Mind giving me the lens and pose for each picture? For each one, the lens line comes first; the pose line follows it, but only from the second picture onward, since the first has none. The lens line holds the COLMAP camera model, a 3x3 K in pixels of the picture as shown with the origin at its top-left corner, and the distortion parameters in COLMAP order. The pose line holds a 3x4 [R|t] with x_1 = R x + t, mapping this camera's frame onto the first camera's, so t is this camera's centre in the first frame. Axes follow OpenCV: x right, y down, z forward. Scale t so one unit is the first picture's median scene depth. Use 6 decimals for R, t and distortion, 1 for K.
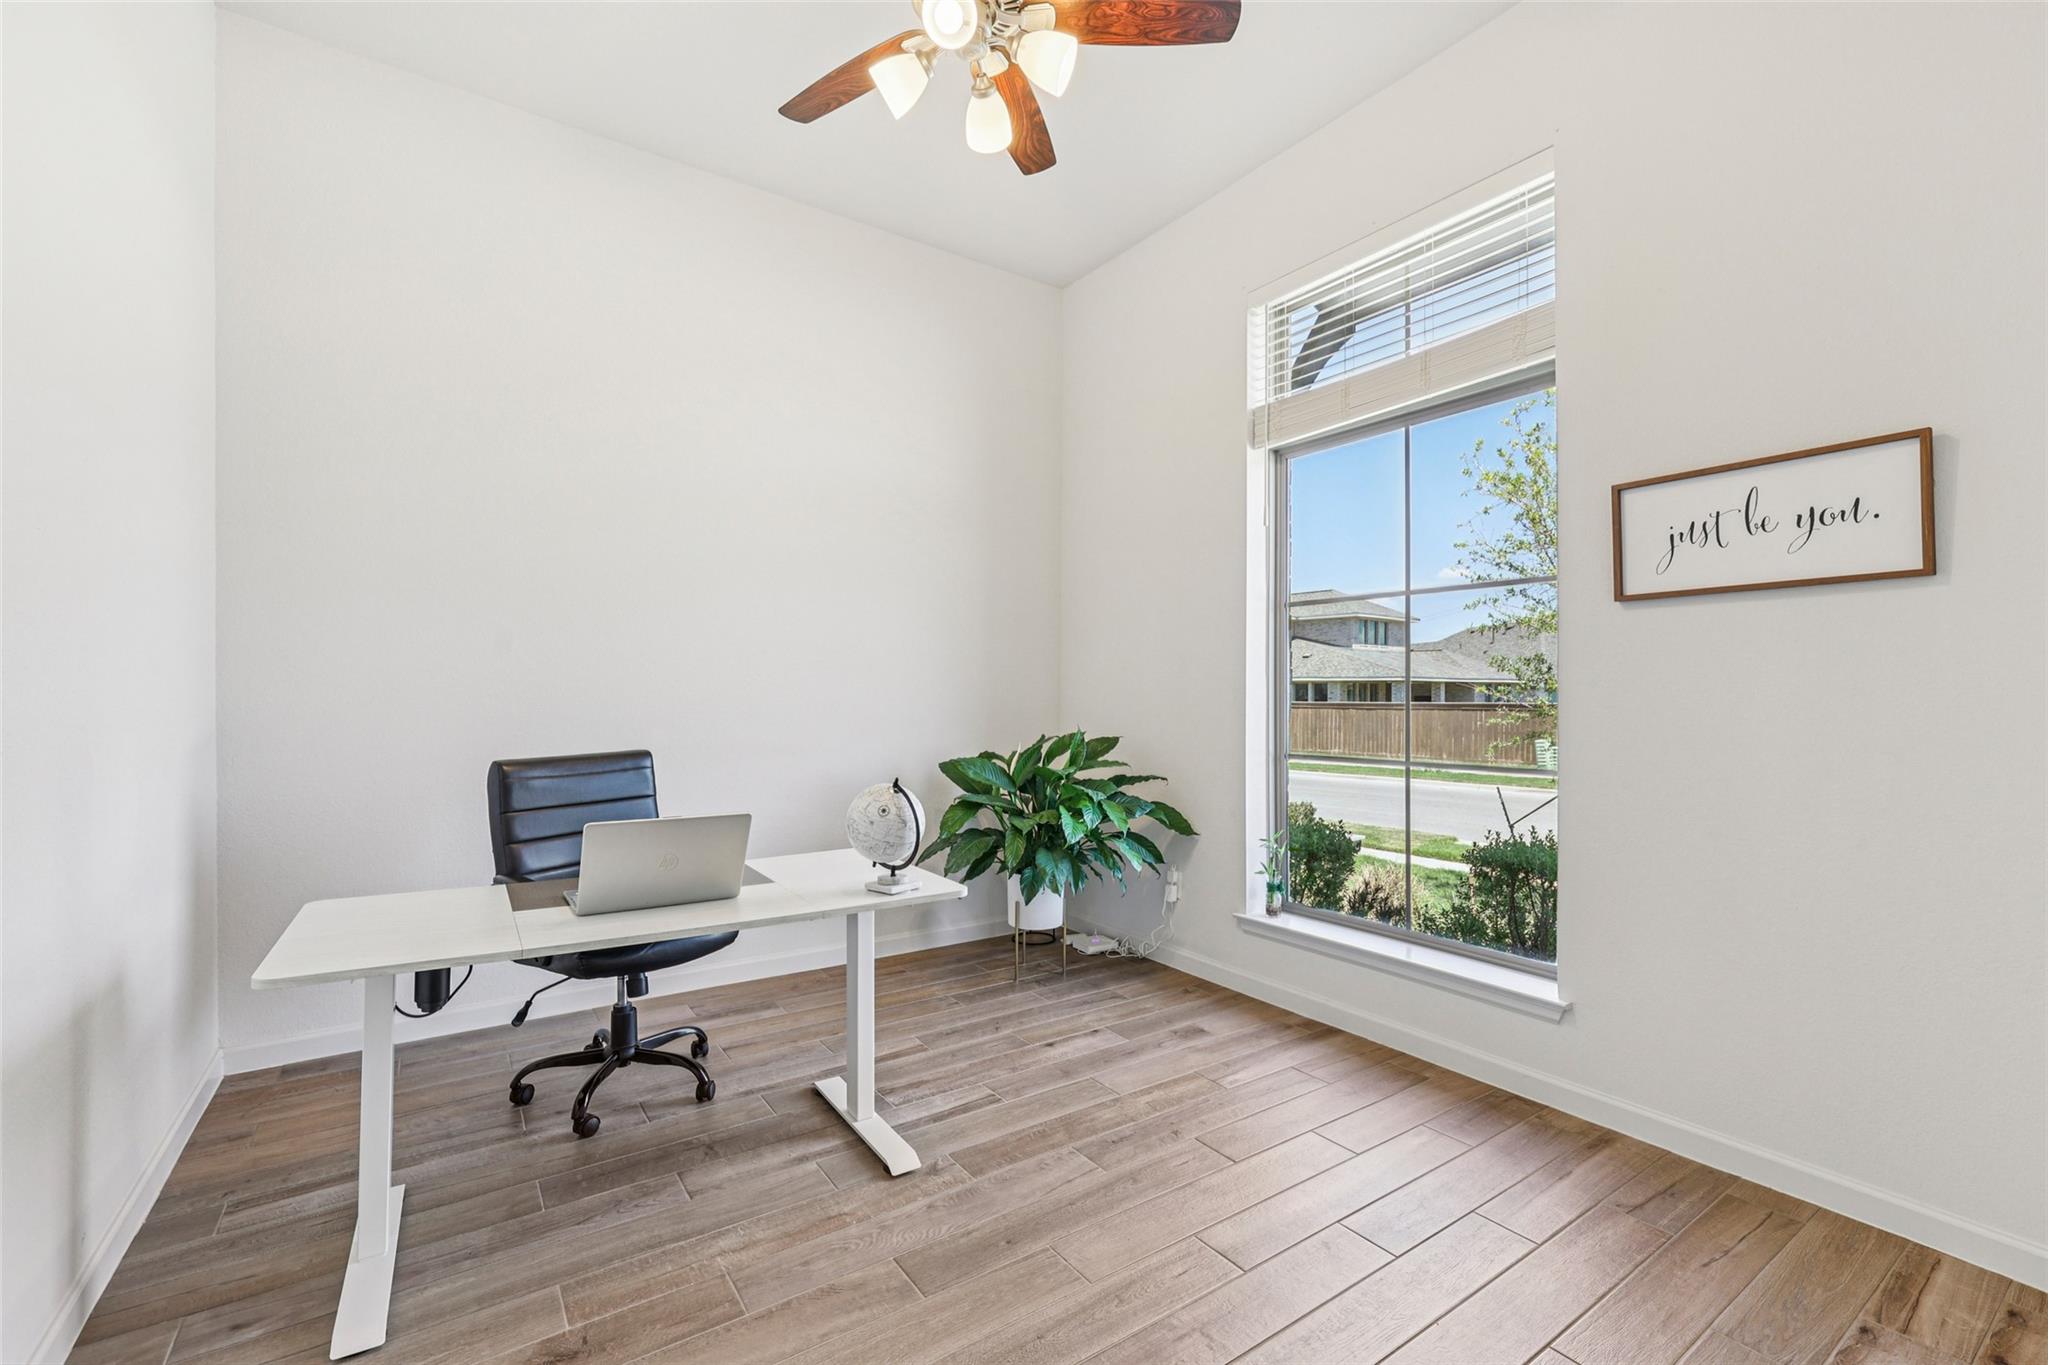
lens RADIAL K [[874.1, 0, 1028.8], [0, 874.1, 682.6], [0, 0, 1]] dist [-0.000479, -0.000013]
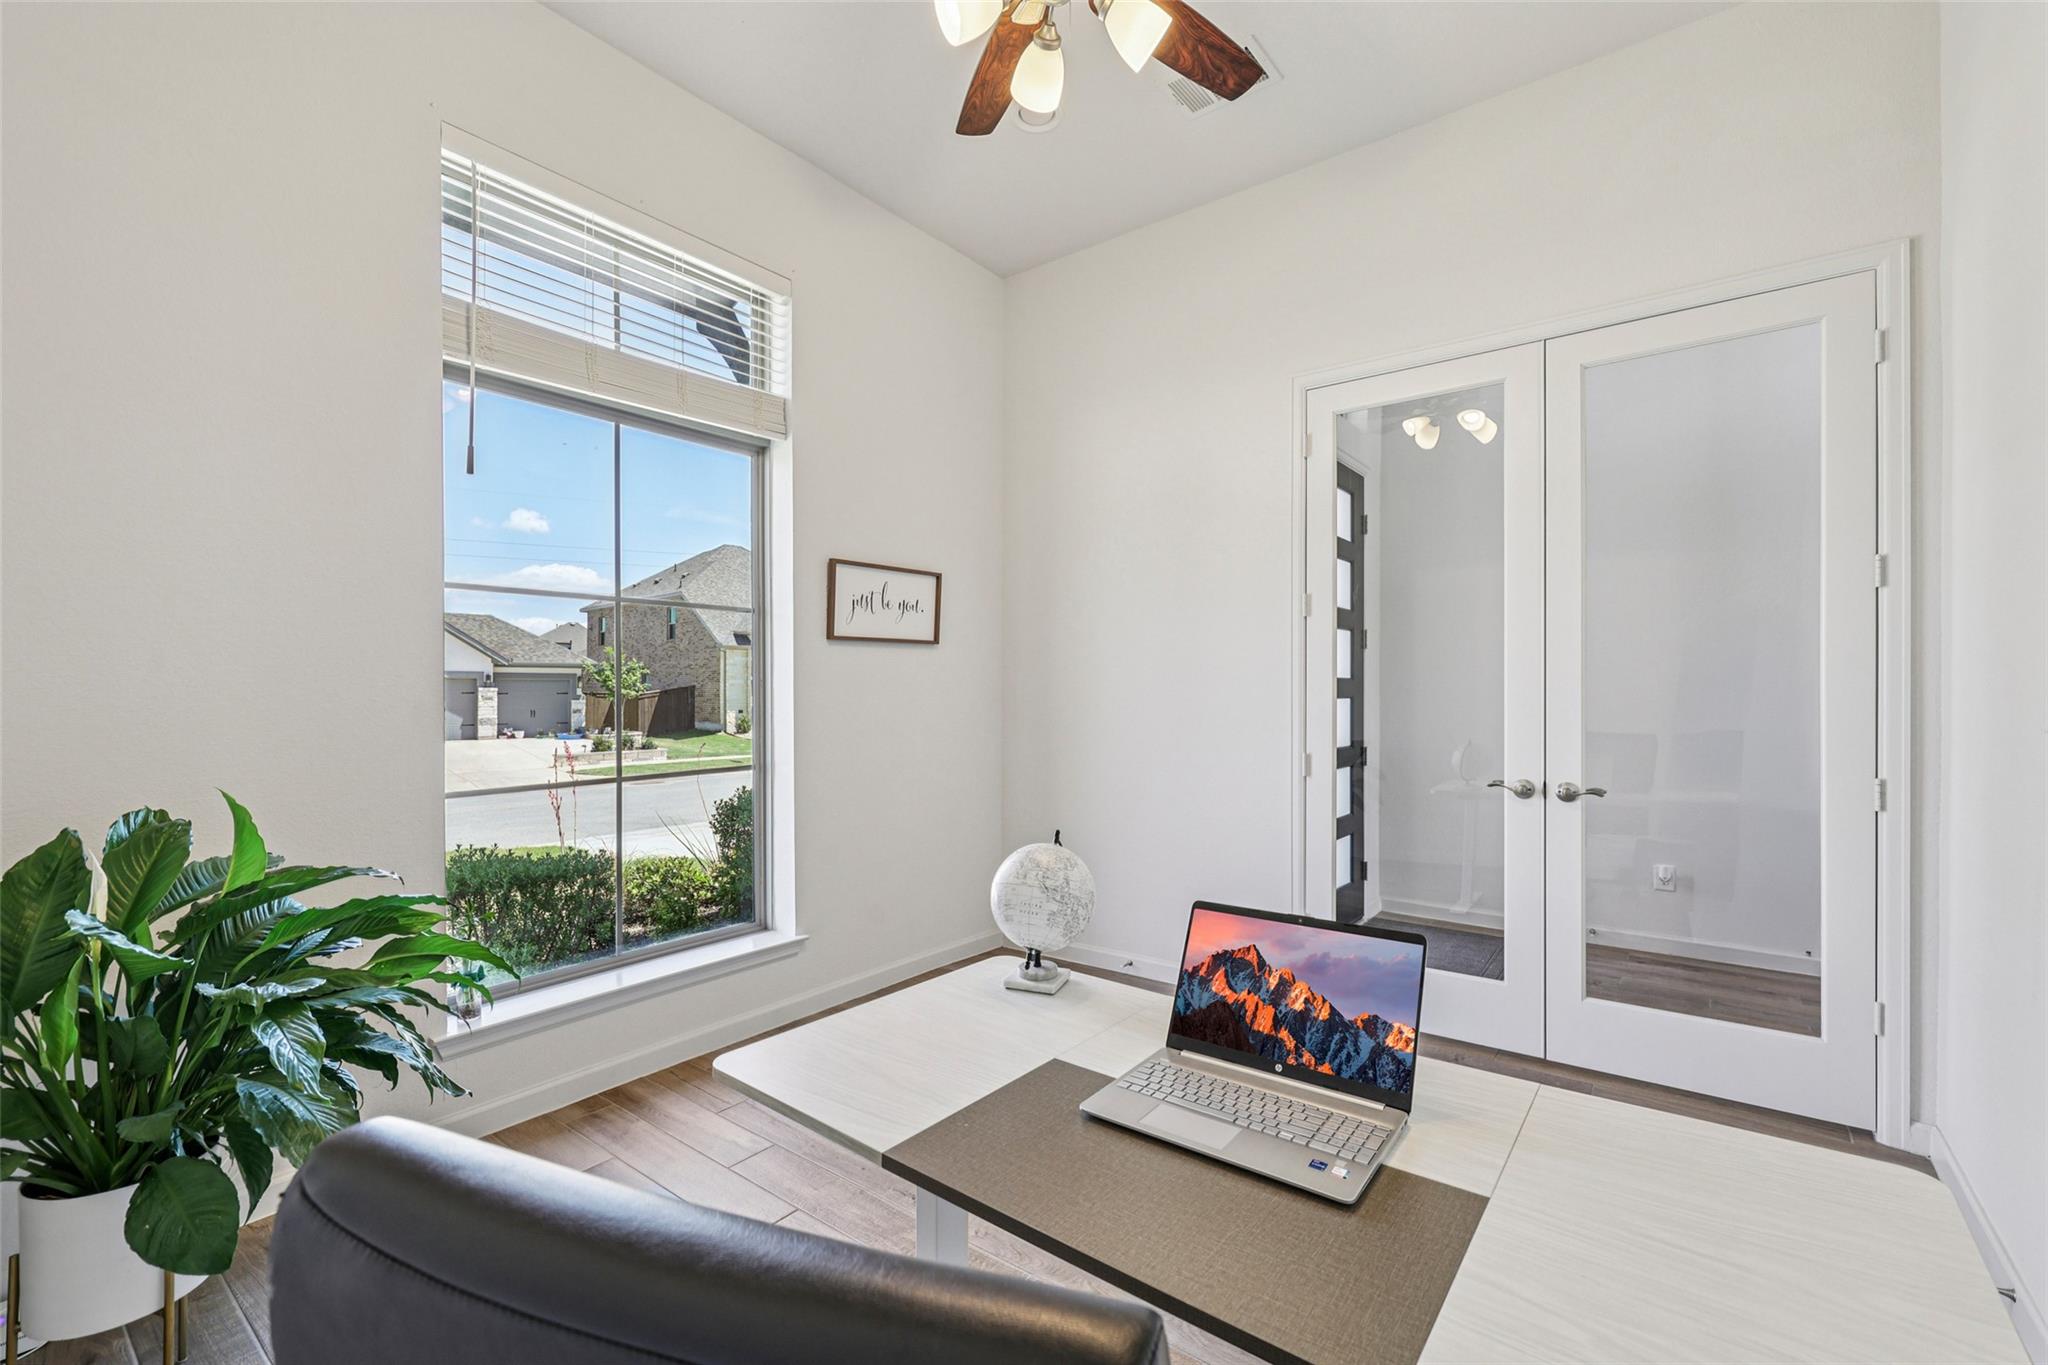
lens RADIAL K [[864.1, 0, 1018.1], [0, 864.1, 689.7], [0, 0, 1]] dist [0.000954, 0.000068]
pose [[-0.306522, 0.003538, 0.951857, -0.804872], [-0.007965, 0.999949, -0.006282, -0.002677], [-0.951830, -0.009507, -0.306479, 1.187943]]
